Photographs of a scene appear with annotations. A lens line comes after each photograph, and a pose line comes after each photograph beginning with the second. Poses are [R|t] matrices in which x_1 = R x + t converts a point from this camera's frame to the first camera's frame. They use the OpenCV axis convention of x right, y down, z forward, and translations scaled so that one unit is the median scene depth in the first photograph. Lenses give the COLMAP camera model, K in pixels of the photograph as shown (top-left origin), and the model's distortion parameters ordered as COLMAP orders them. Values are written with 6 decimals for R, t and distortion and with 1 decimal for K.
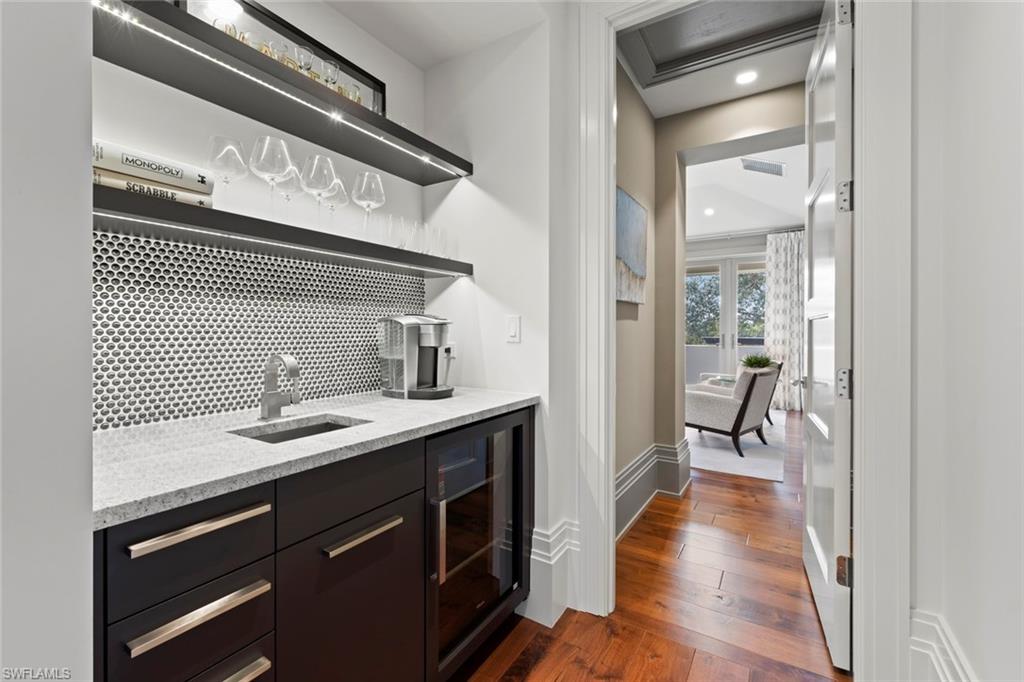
lens RADIAL K [[435.1, 0, 515.5], [0, 435.1, 335.0], [0, 0, 1]] dist [0.003538, 0.000591]
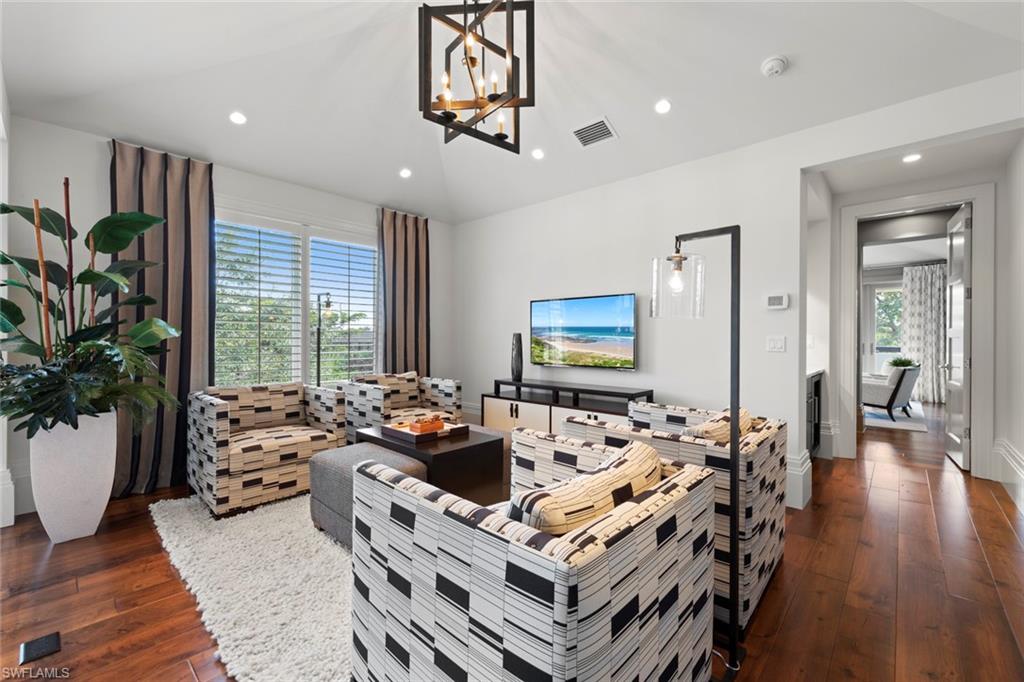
lens RADIAL K [[435.1, 0, 508.9], [0, 435.1, 342.9], [0, 0, 1]] dist [0.003538, 0.000591]
pose [[0.984753, 0.002395, -0.173943, -0.368811], [-0.002320, 0.999997, 0.000637, -0.002100], [0.173944, -0.000224, 0.984755, -0.507020]]
